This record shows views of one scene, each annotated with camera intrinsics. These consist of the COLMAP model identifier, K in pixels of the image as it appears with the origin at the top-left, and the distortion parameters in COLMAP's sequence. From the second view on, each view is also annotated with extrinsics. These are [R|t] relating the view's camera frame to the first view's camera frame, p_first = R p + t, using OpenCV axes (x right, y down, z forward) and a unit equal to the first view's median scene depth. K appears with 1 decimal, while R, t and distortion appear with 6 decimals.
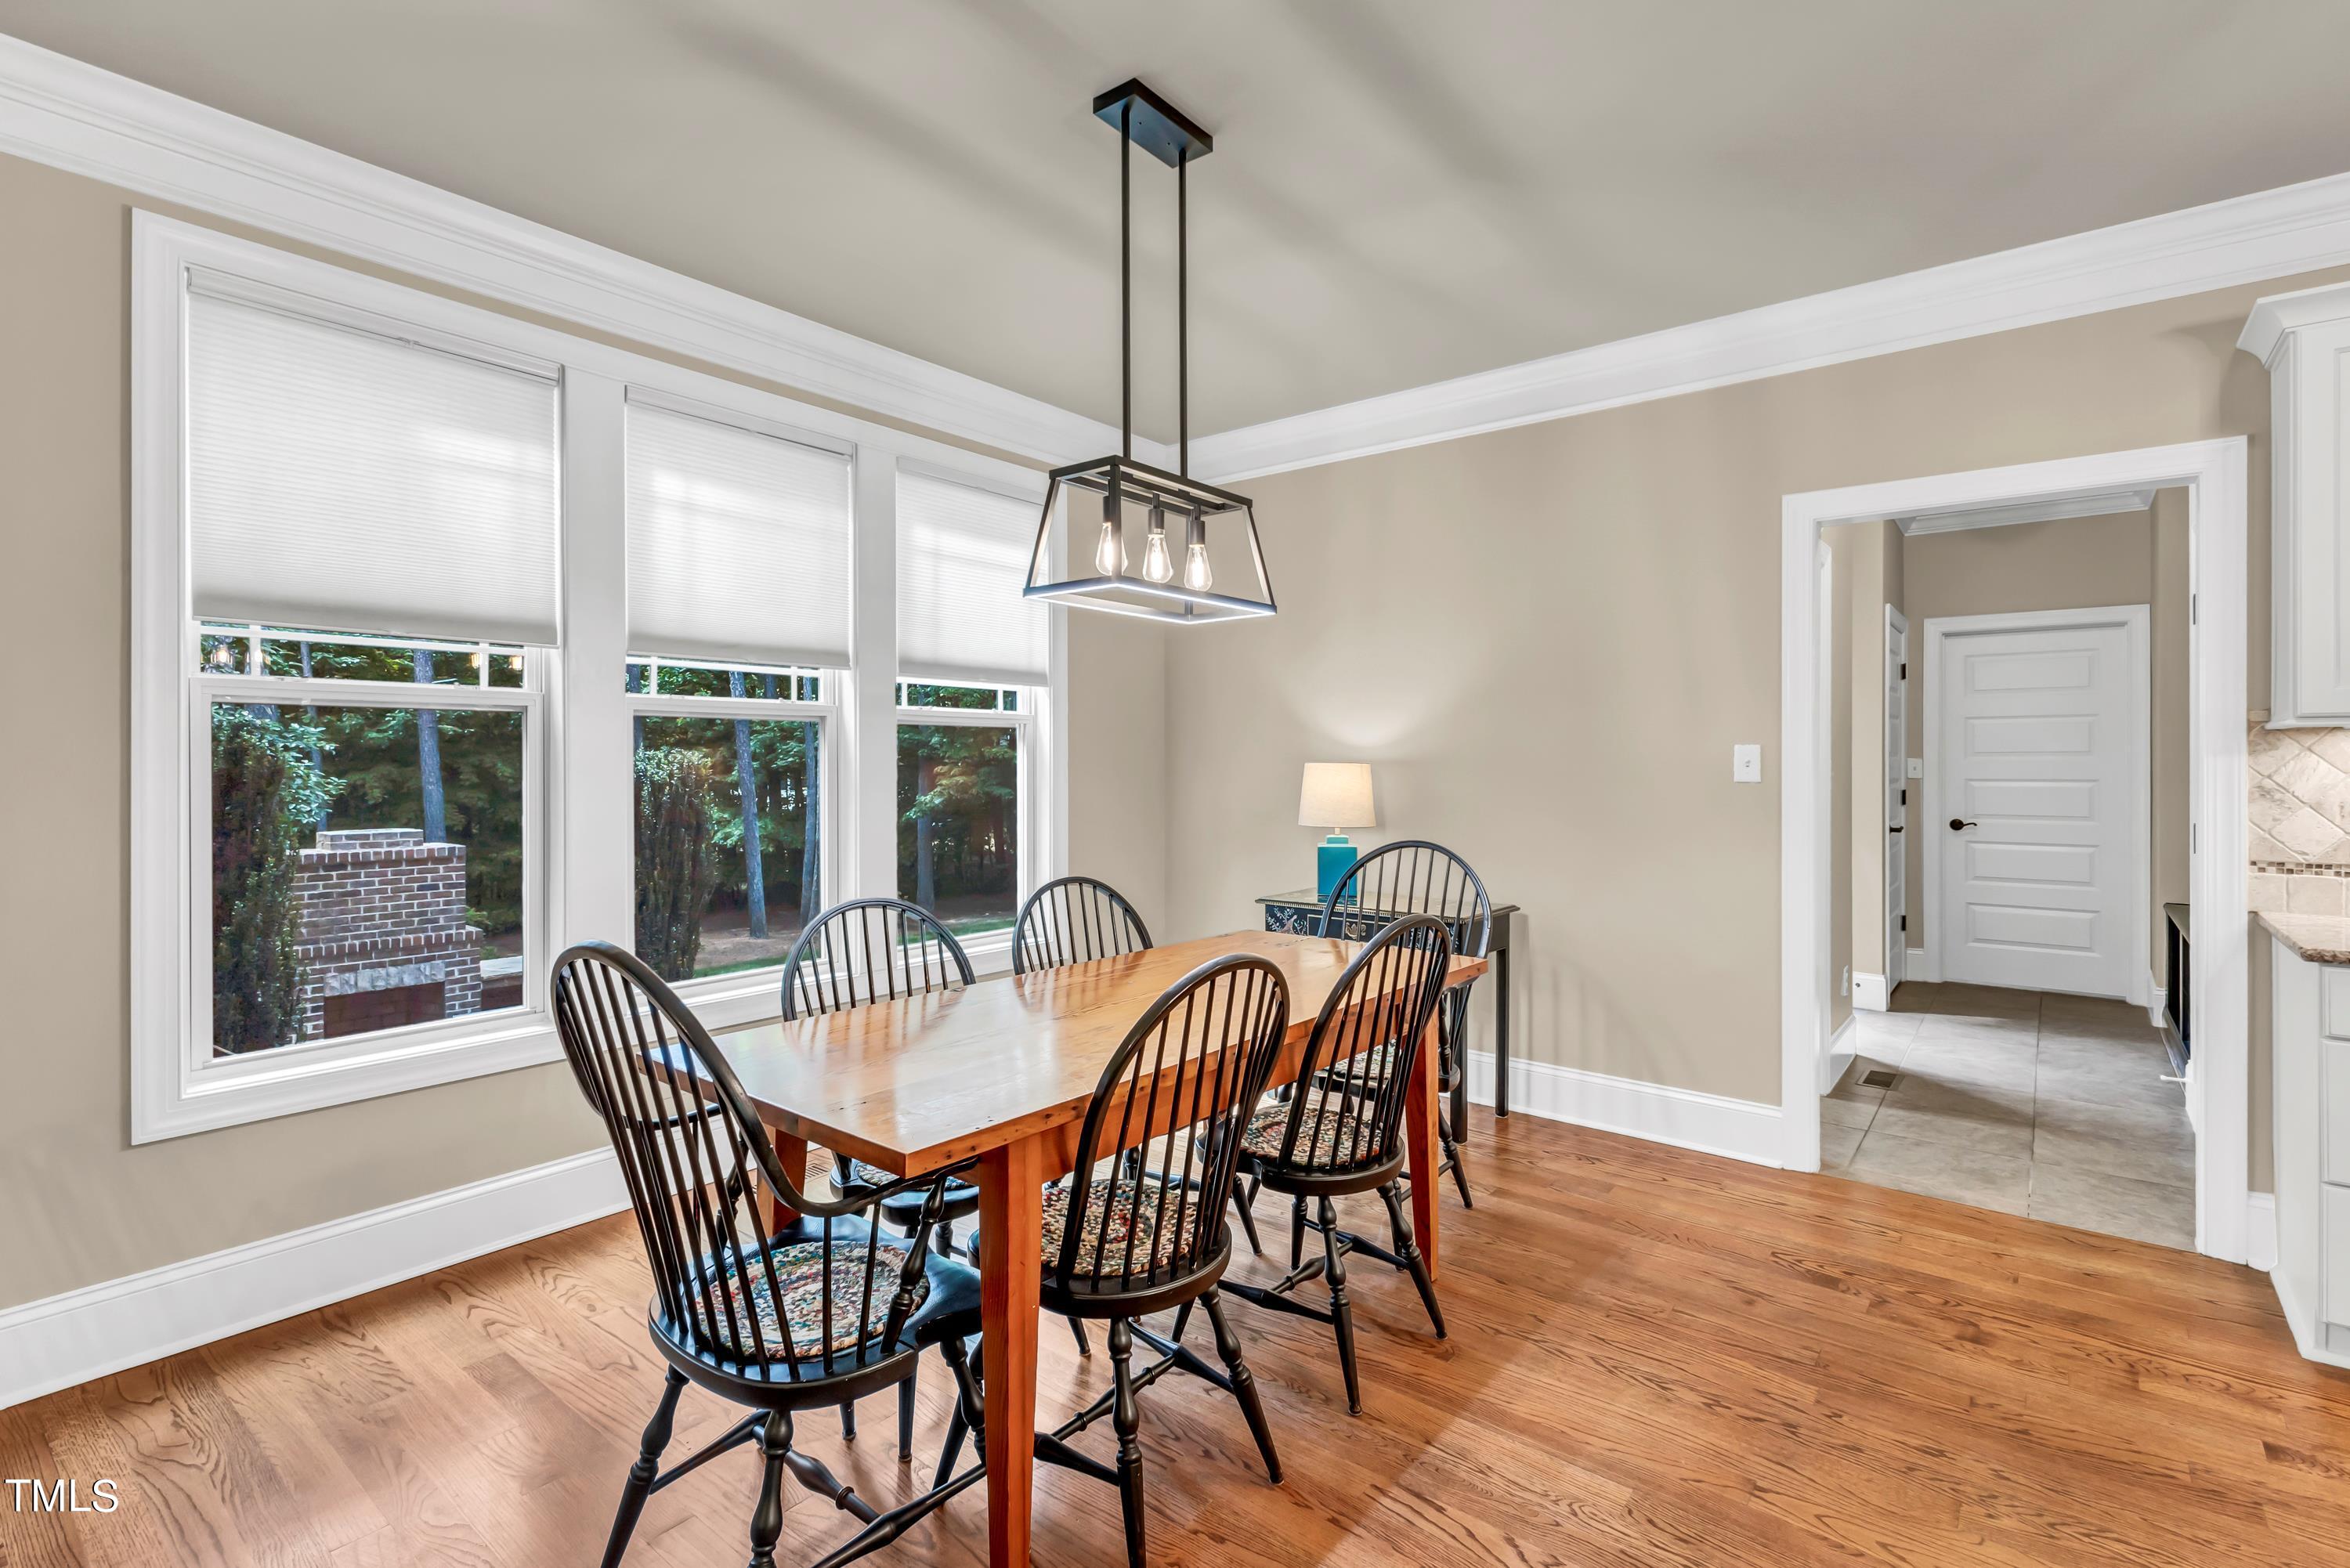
lens RADIAL K [[1079.9, 0, 1170.5], [0, 1079.9, 759.0], [0, 0, 1]] dist [0.013685, -0.001956]
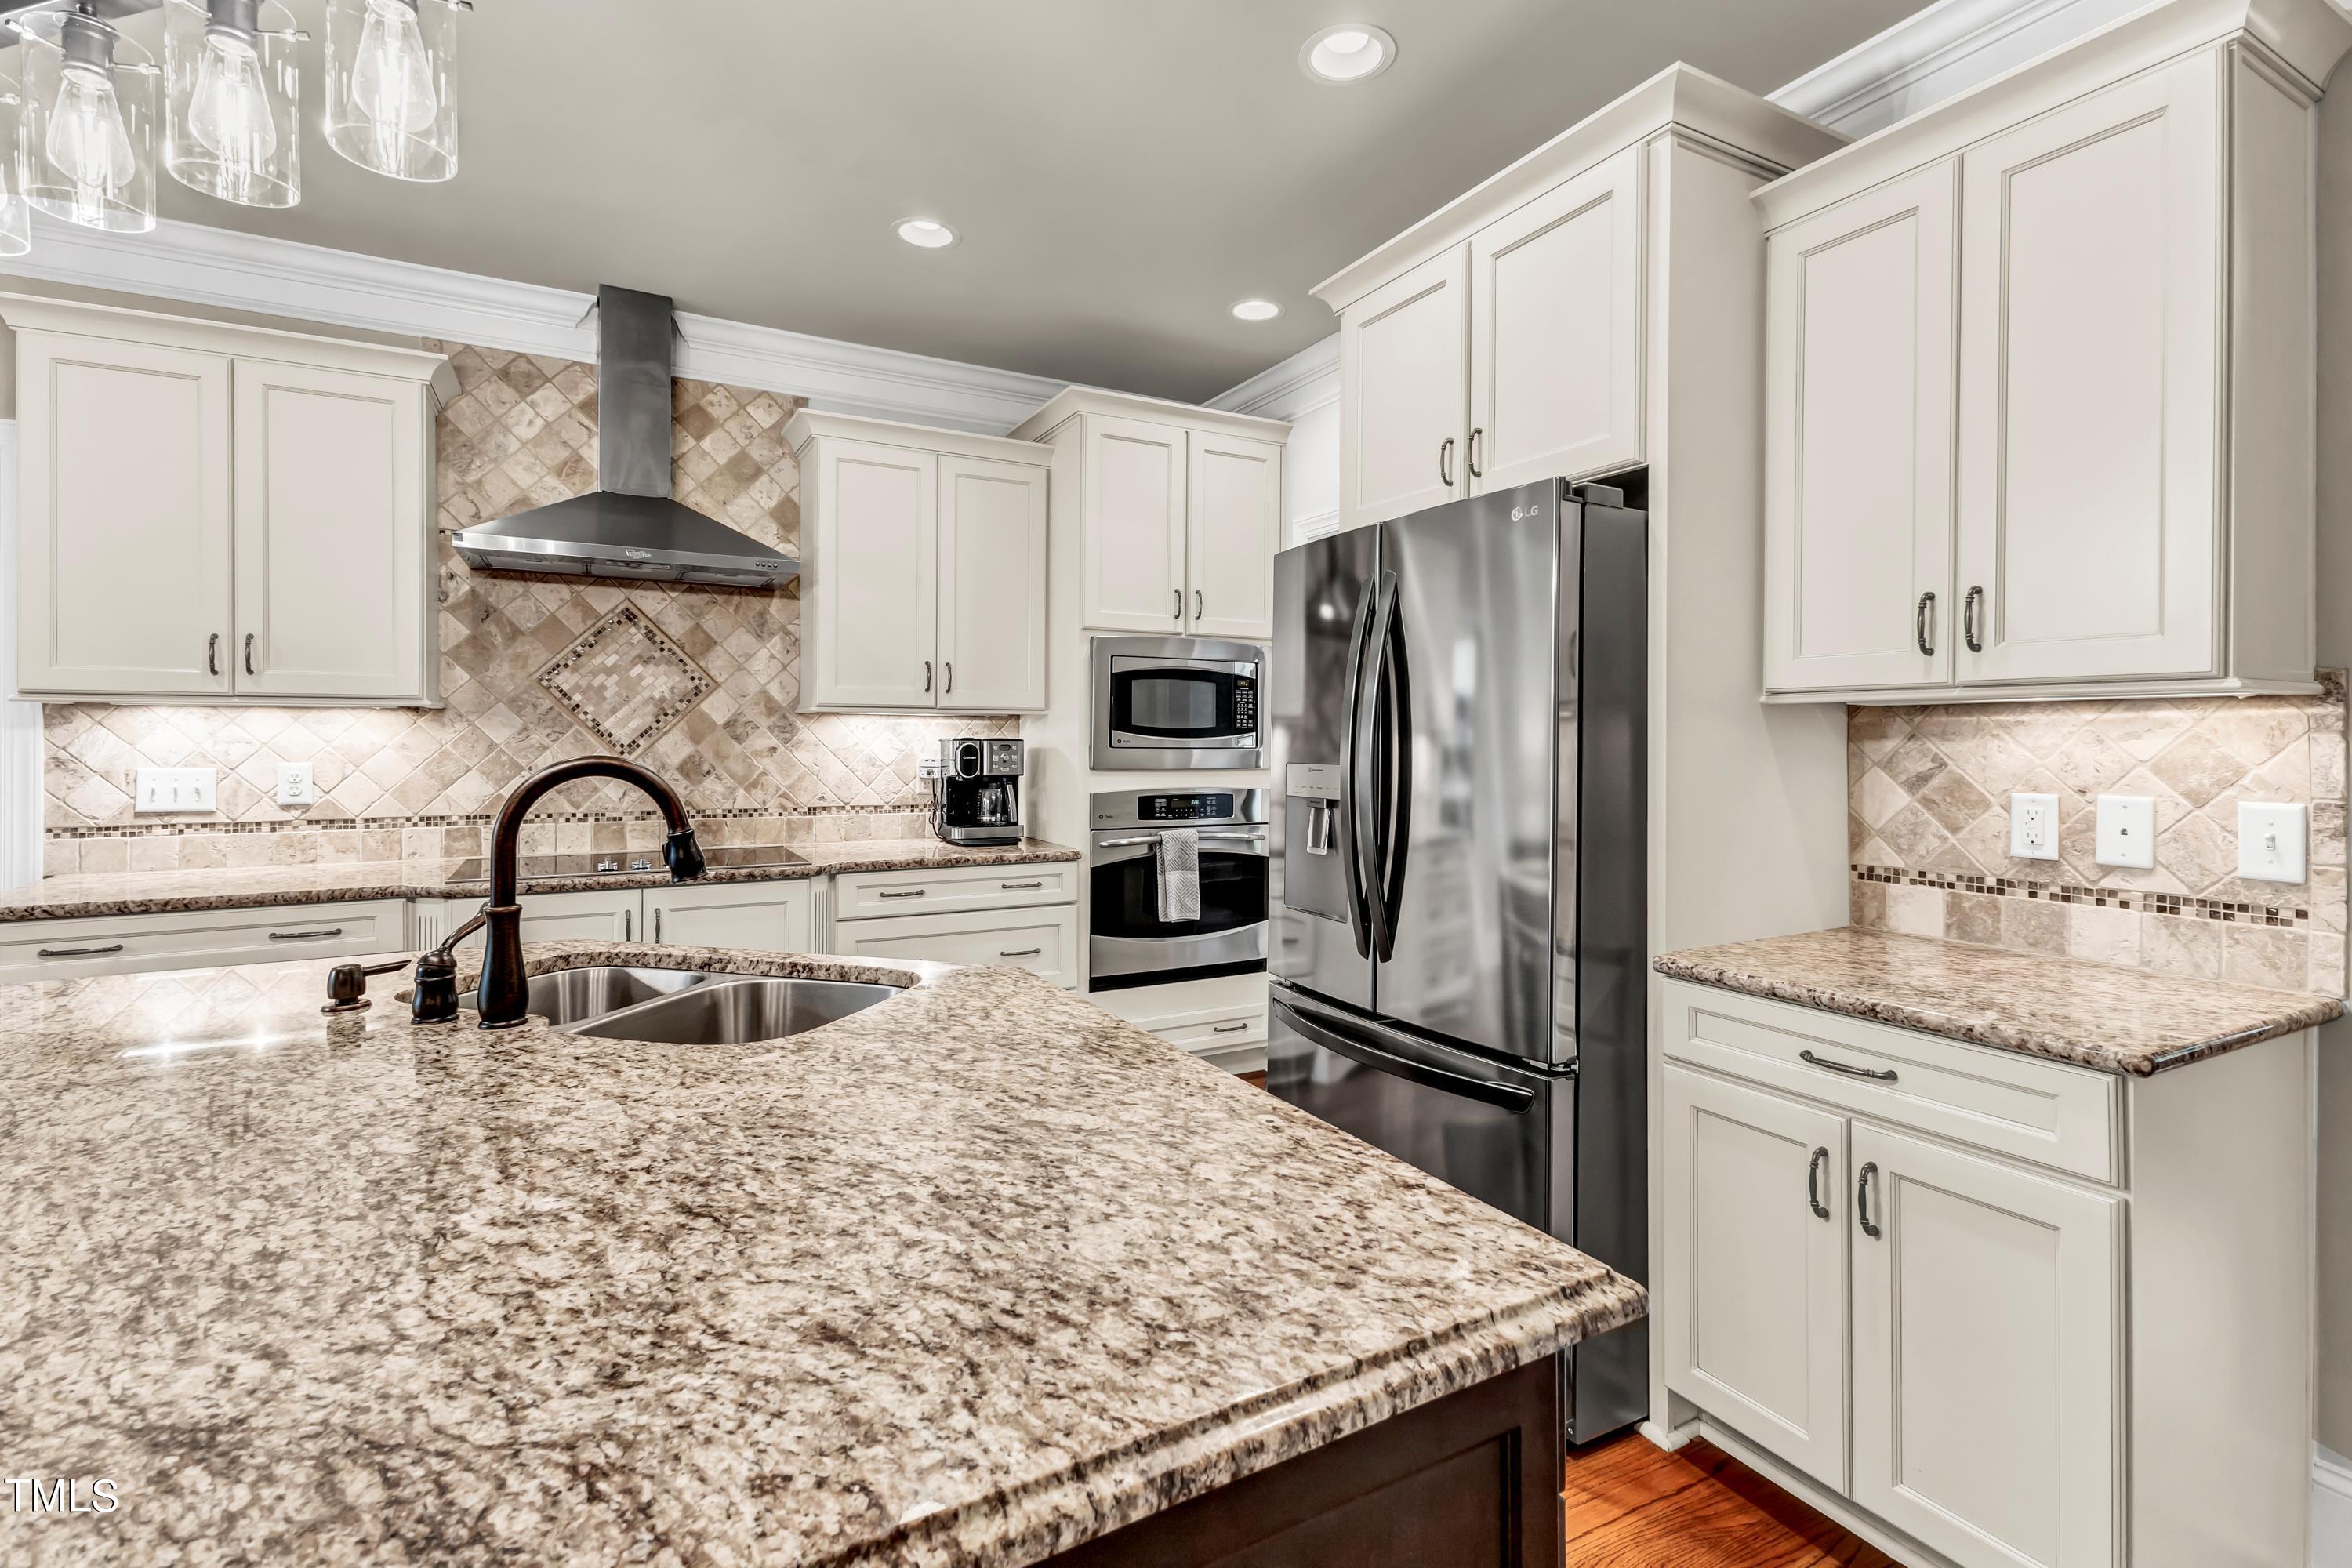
lens RADIAL K [[1080.9, 0, 1171.2], [0, 1080.9, 745.3], [0, 0, 1]] dist [0.013685, -0.001956]
pose [[0.395831, -0.006971, 0.918297, 0.454092], [-0.001585, 0.999965, 0.008274, 0.002786], [-0.918322, -0.004730, 0.395806, -0.416978]]
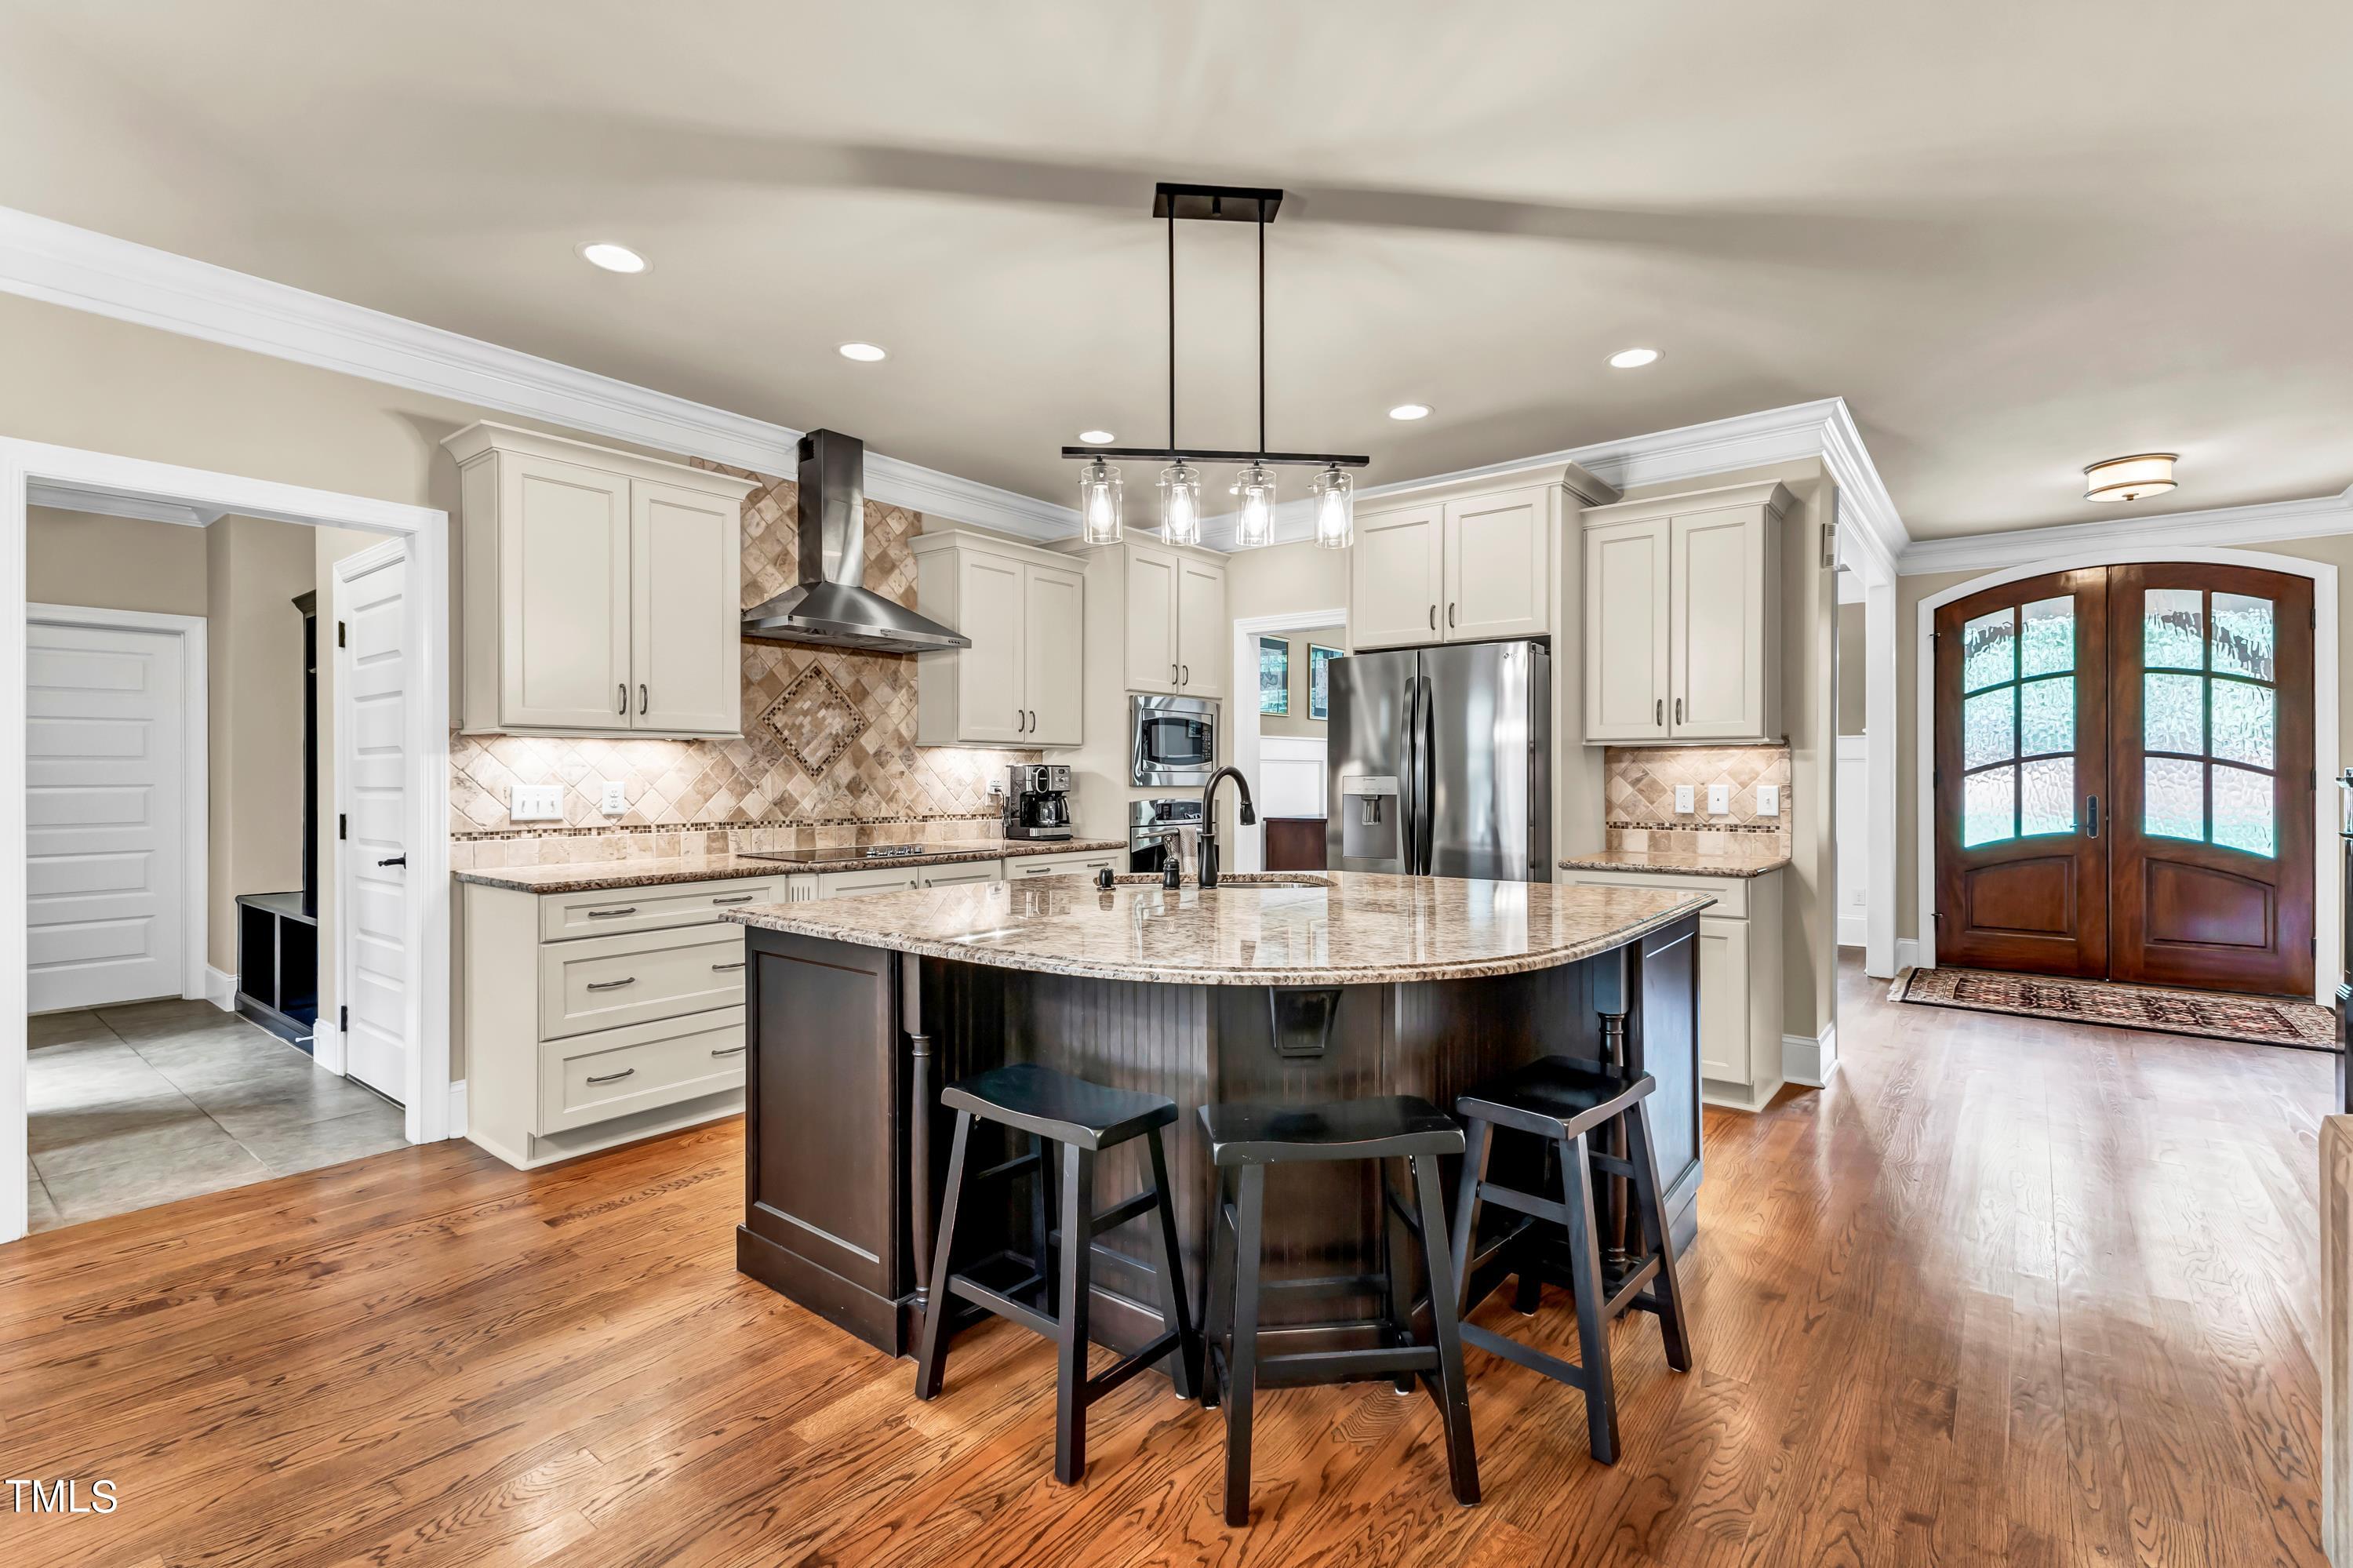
lens RADIAL K [[1074.7, 0, 1176.7], [0, 1074.7, 772.8], [0, 0, 1]] dist [0.003085, 0.000784]
pose [[0.009276, -0.000120, 0.999957, -0.315457], [0.000374, 1.000000, 0.000117, 0.020064], [-0.999957, 0.000373, 0.009276, 0.106984]]
